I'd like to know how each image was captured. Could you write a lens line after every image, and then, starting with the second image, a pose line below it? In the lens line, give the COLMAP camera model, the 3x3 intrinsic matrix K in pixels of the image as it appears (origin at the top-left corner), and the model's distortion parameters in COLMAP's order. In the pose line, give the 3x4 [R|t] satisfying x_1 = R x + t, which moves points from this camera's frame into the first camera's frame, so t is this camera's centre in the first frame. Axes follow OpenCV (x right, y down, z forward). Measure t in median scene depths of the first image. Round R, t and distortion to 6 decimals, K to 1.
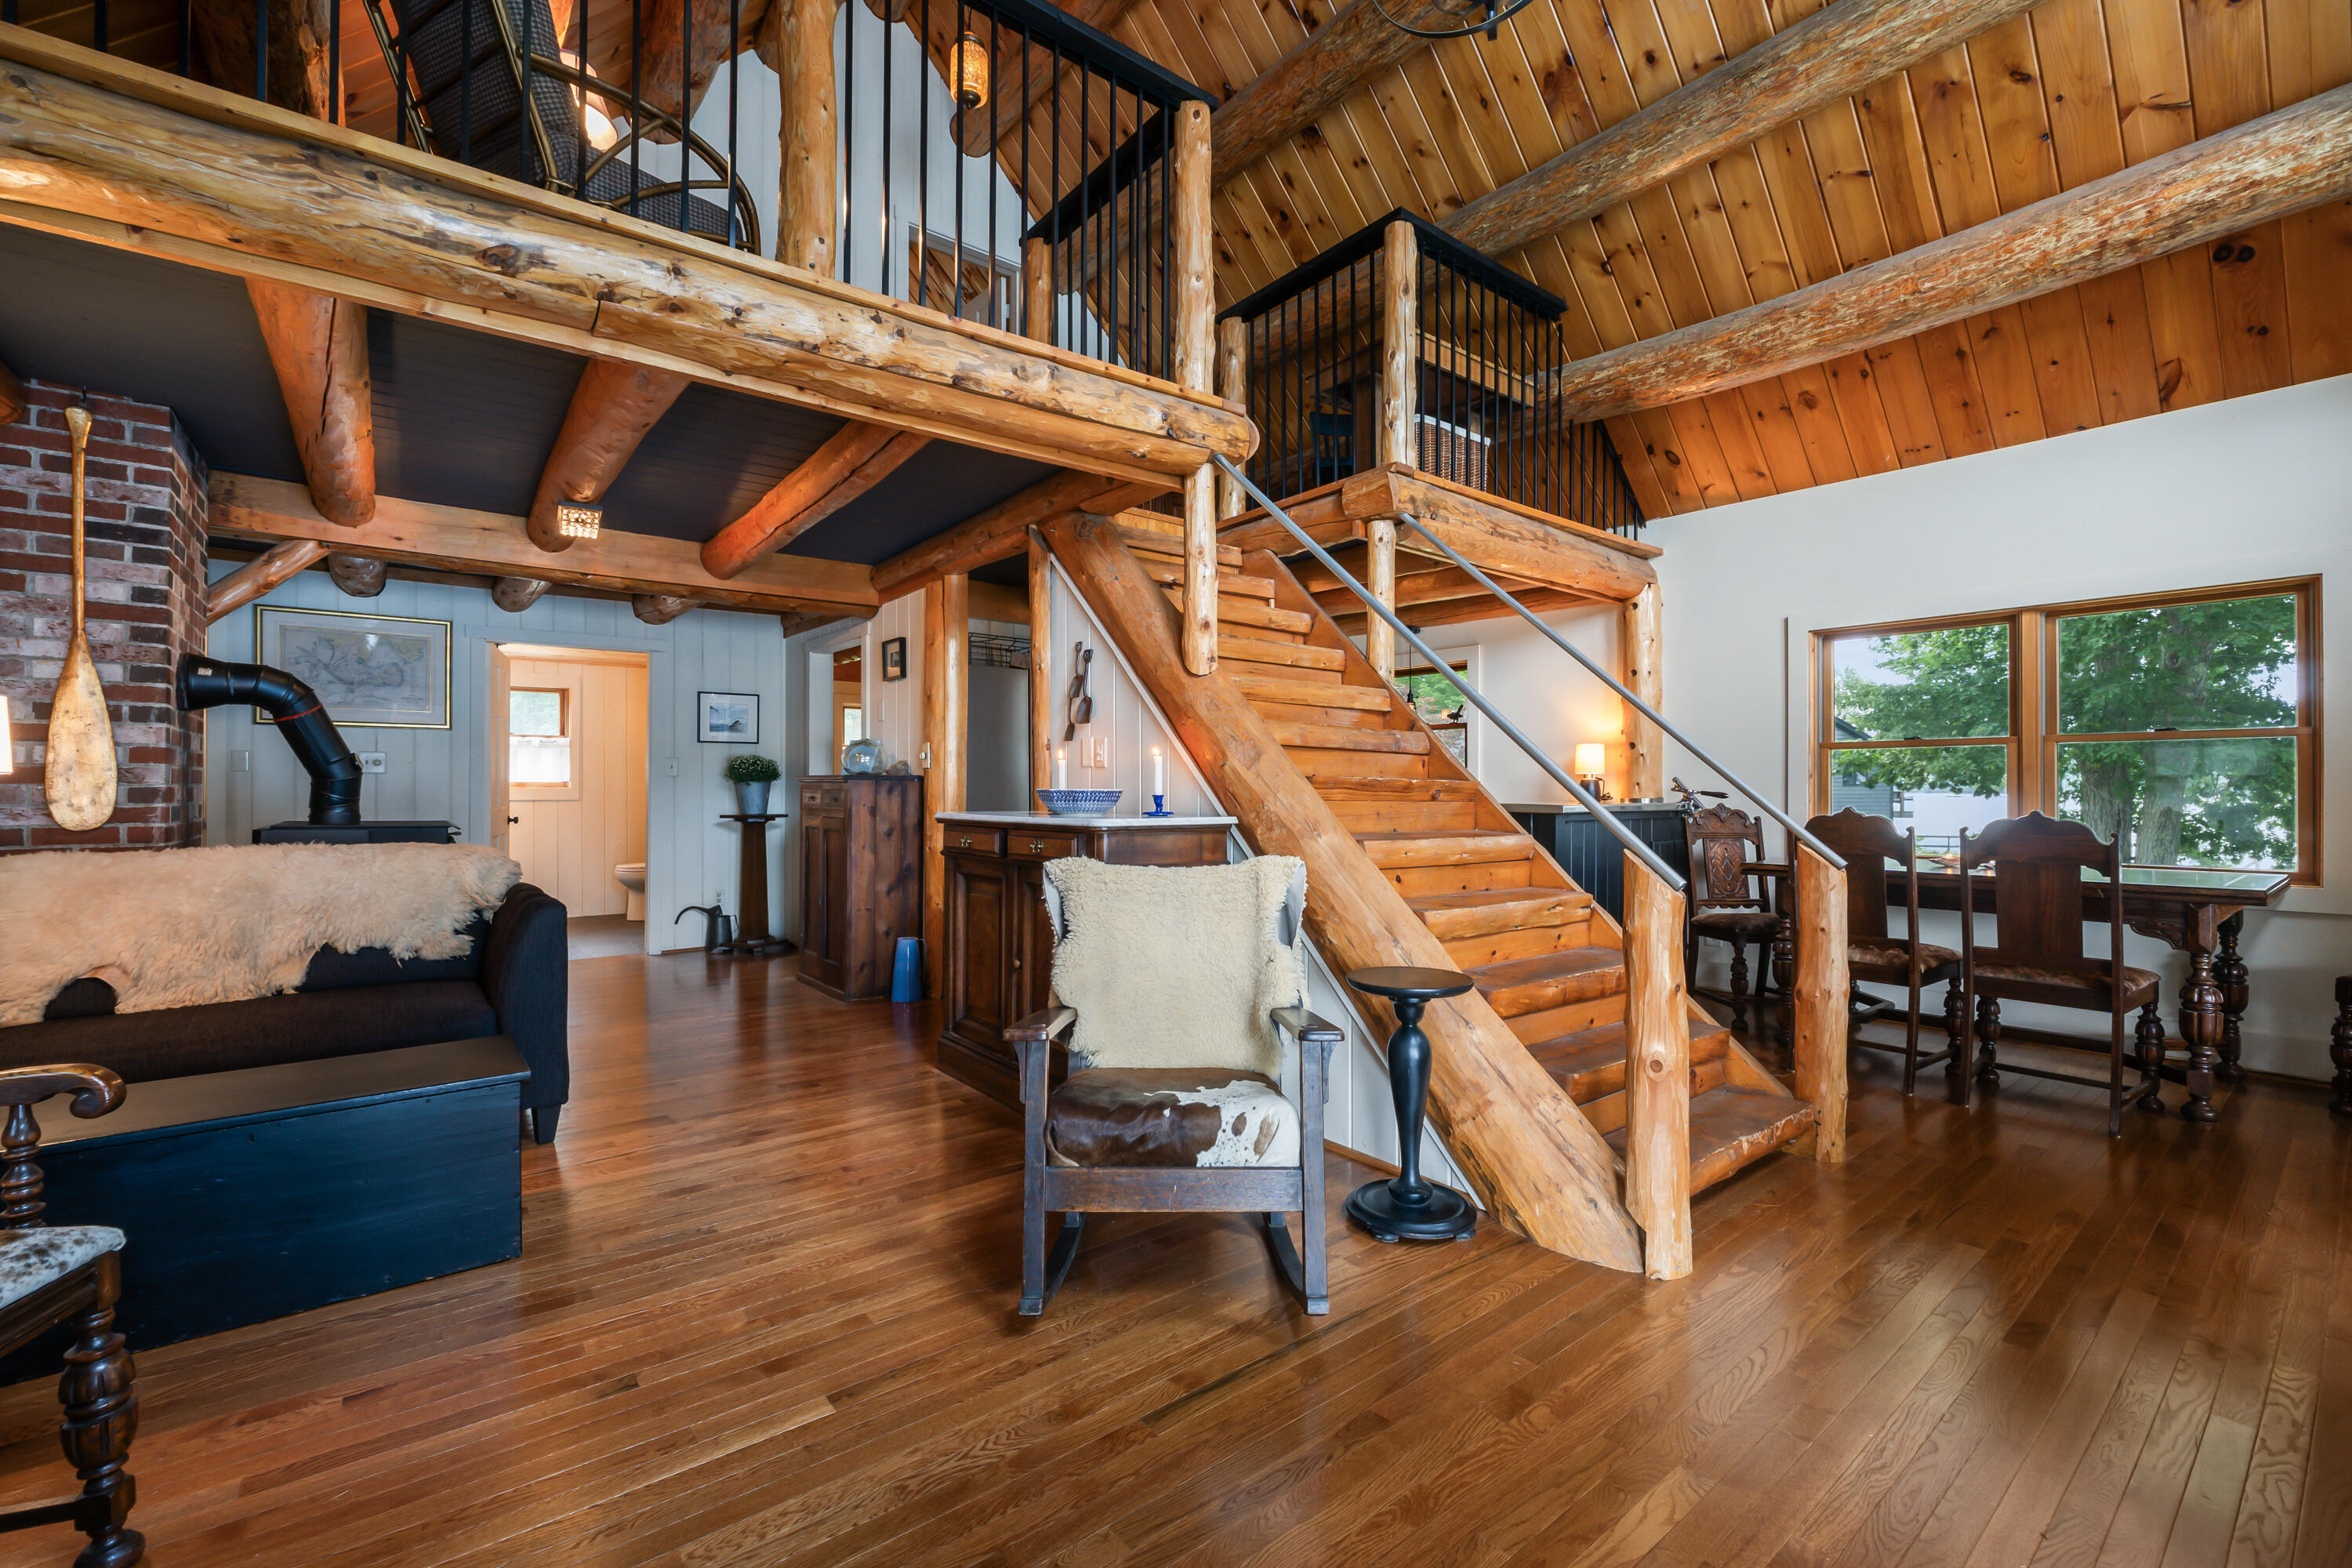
lens RADIAL K [[978.9, 0, 1178.1], [0, 978.9, 790.2], [0, 0, 1]] dist [-0.010142, 0.000919]
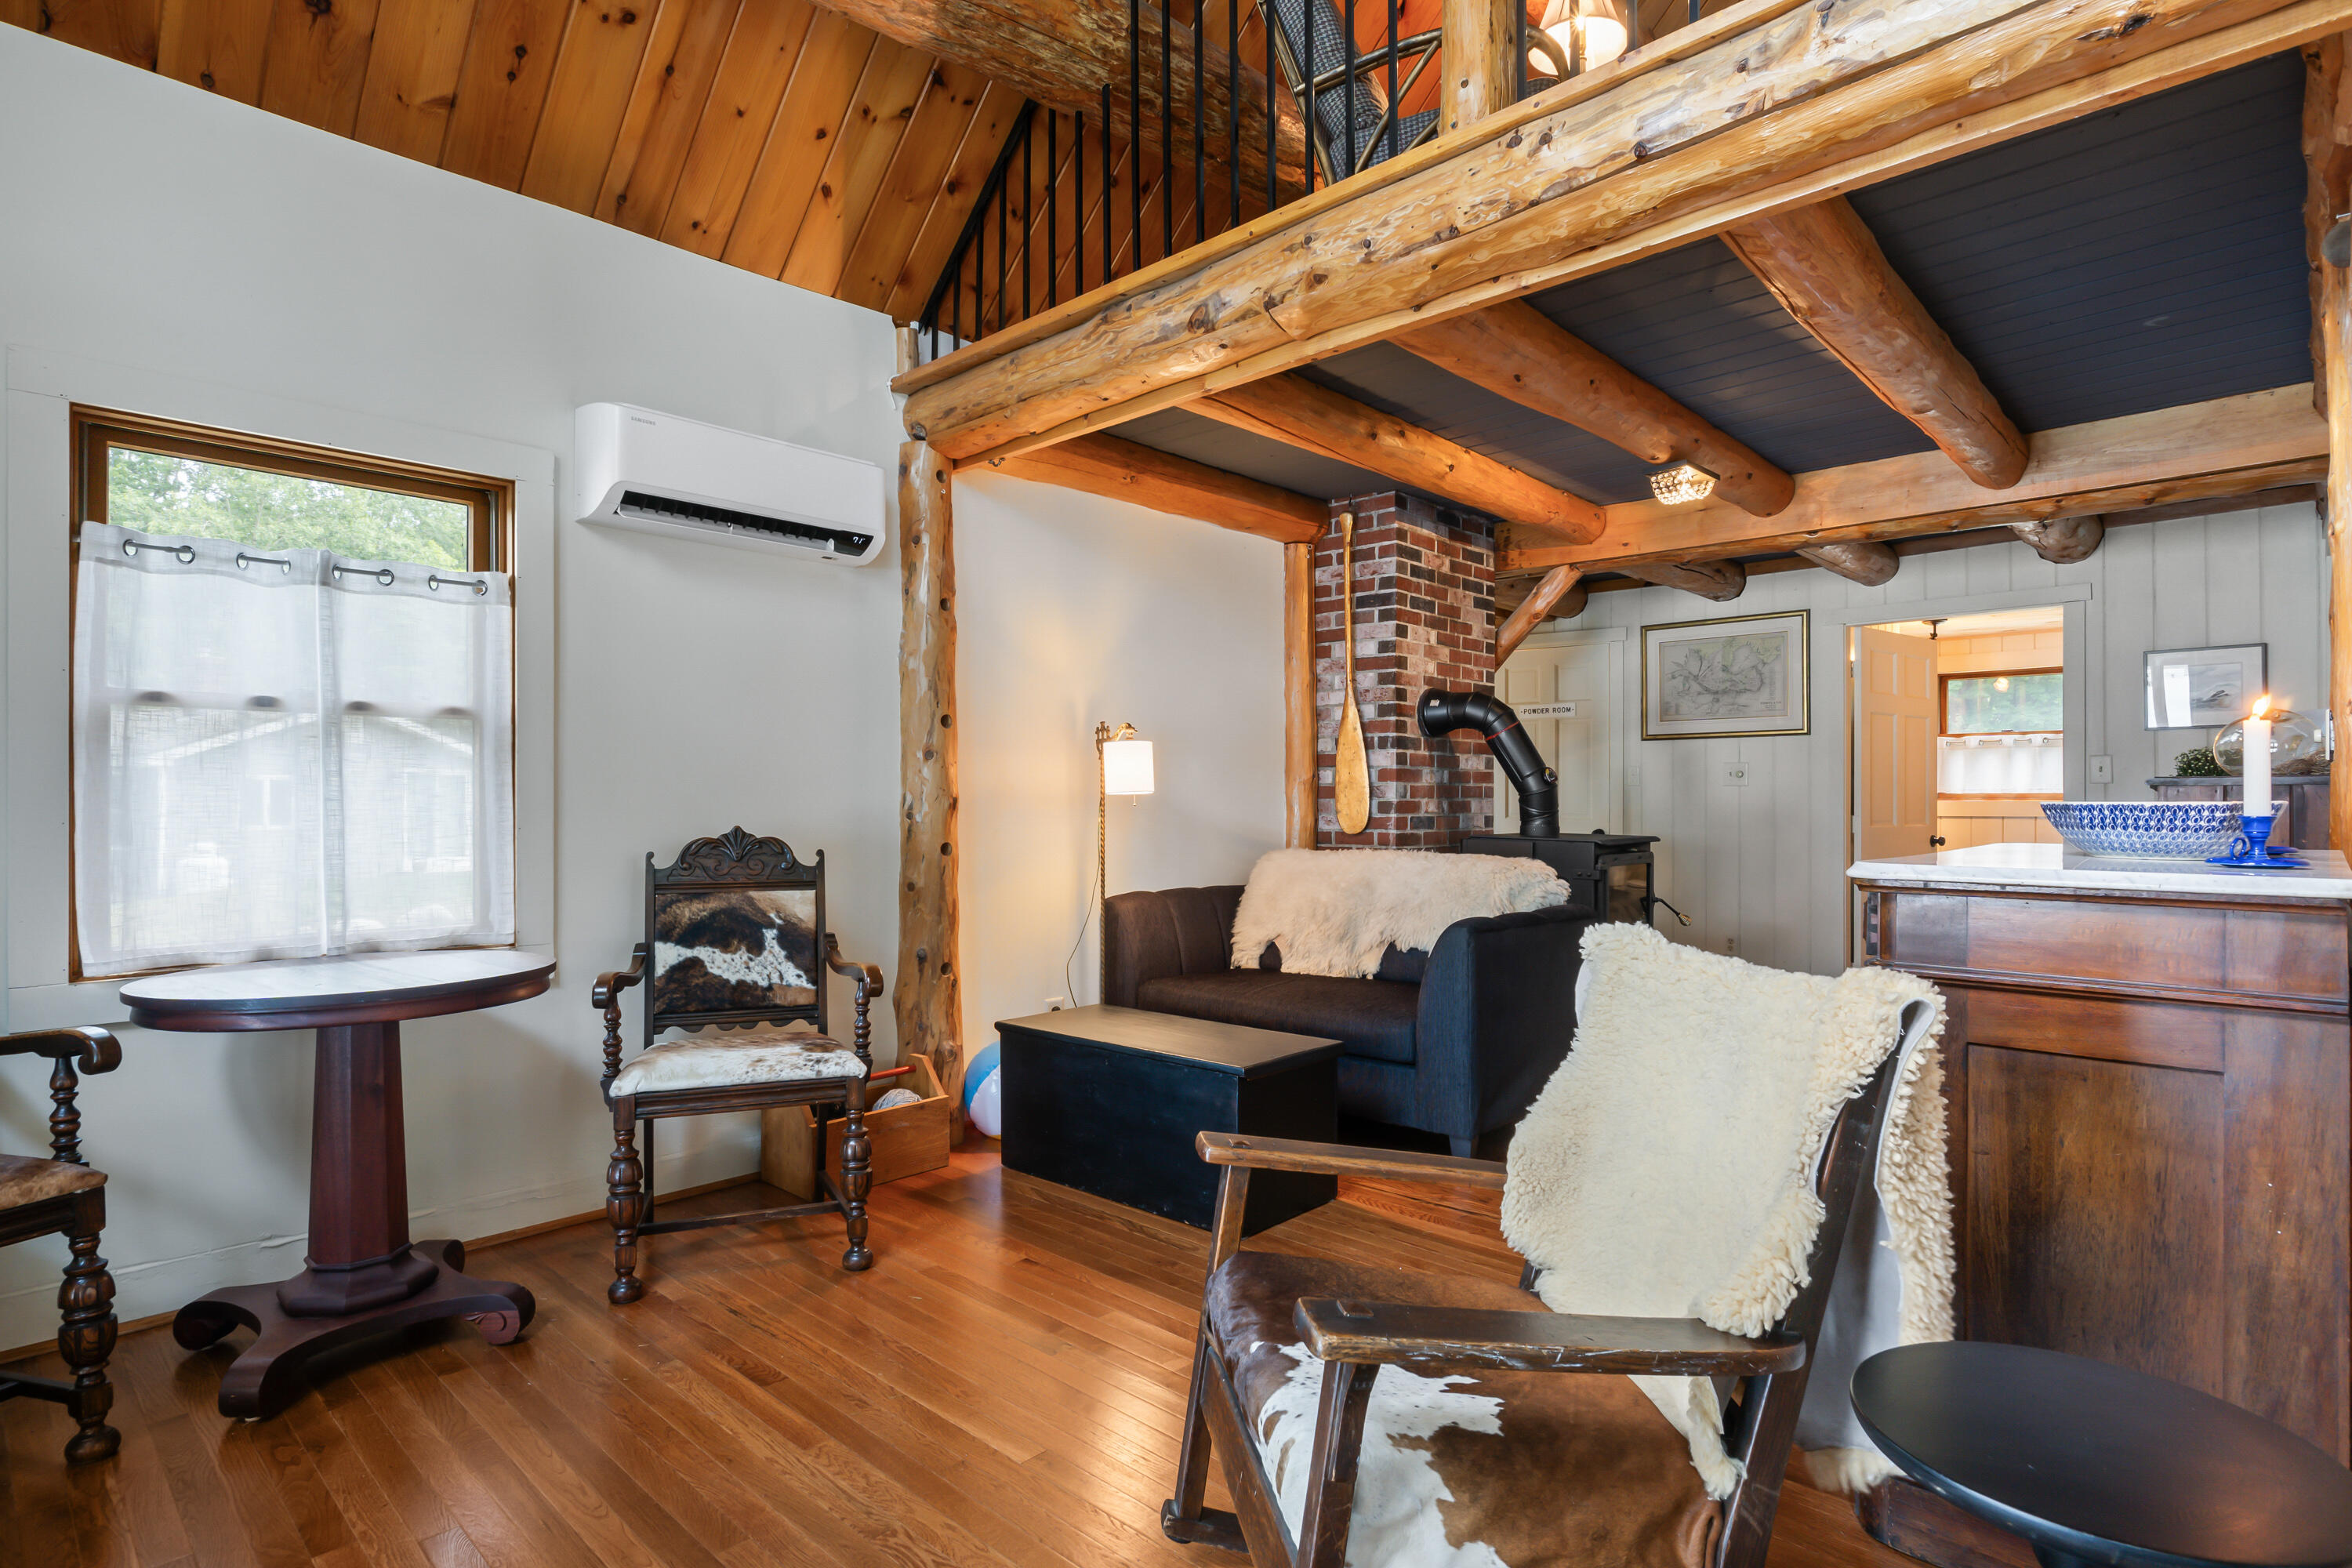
lens RADIAL K [[1202.4, 0, 1177.8], [0, 1202.4, 799.3], [0, 0, 1]] dist [-0.000891, -0.000074]
pose [[0.140654, -0.003159, -0.990054, 0.435380], [-0.001640, 0.999993, -0.003424, 0.000627], [0.990057, 0.002105, 0.140648, 0.526058]]
